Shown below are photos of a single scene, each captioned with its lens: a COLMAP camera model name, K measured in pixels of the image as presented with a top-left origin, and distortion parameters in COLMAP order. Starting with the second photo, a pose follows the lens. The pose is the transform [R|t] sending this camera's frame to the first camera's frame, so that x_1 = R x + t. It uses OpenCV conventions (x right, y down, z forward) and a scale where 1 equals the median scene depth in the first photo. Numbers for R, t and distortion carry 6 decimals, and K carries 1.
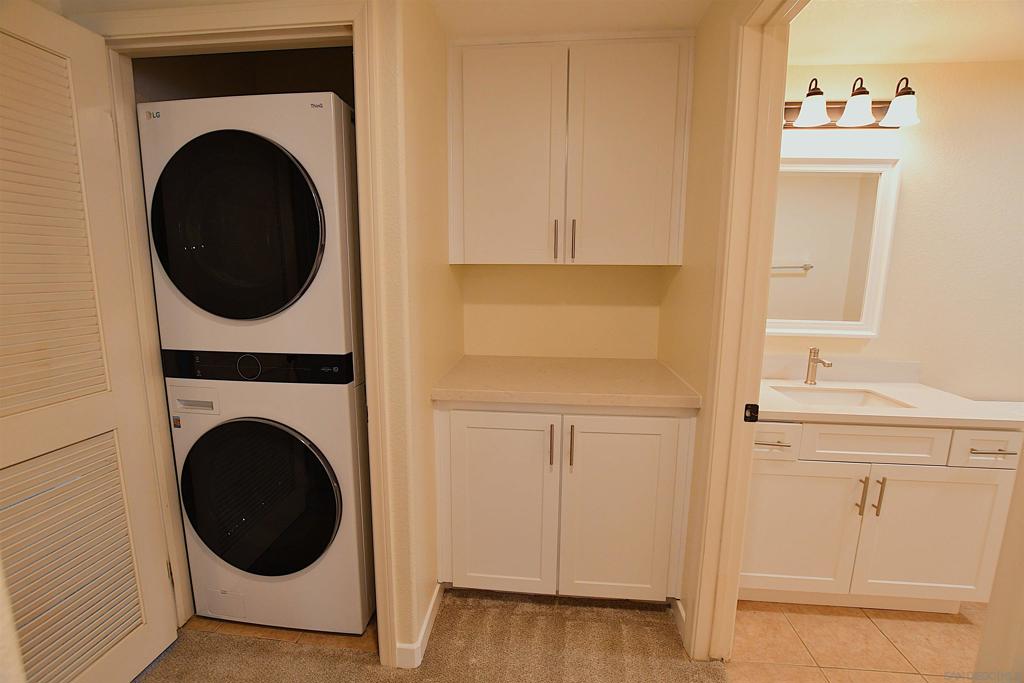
lens RADIAL K [[450.2, 0, 505.6], [0, 450.2, 342.7], [0, 0, 1]] dist [-0.023327, 0.001318]
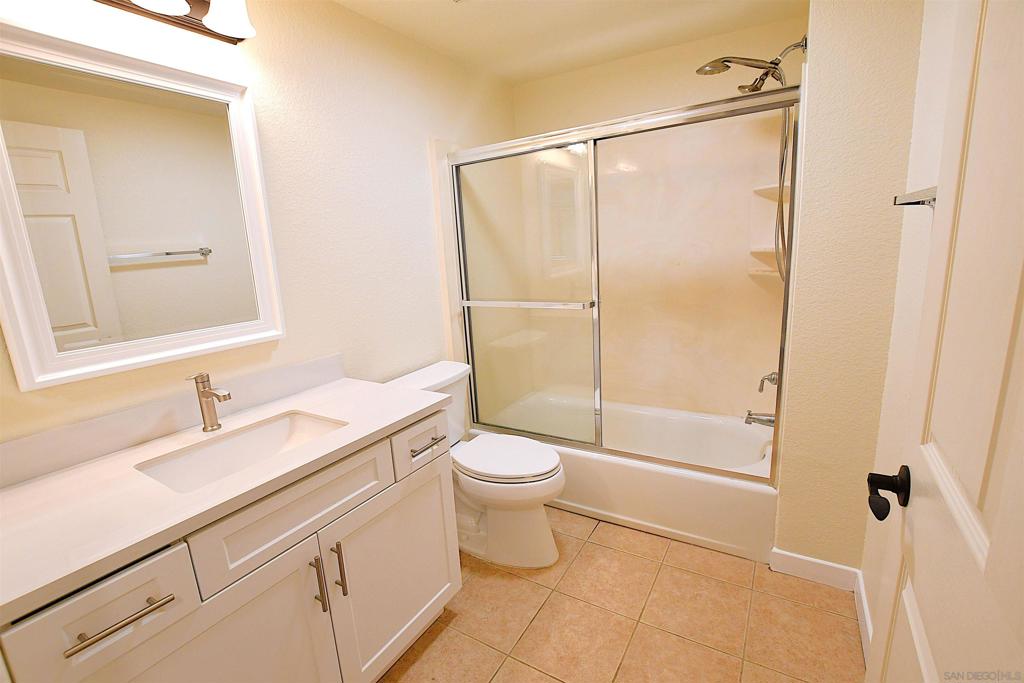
lens RADIAL K [[450.2, 0, 509.5], [0, 450.2, 344.3], [0, 0, 1]] dist [-0.023327, 0.001318]
pose [[0.440138, -0.221342, 0.870222, 0.364570], [0.200365, 0.968916, 0.145105, -0.033476], [-0.875290, 0.110495, 0.470806, 0.336709]]
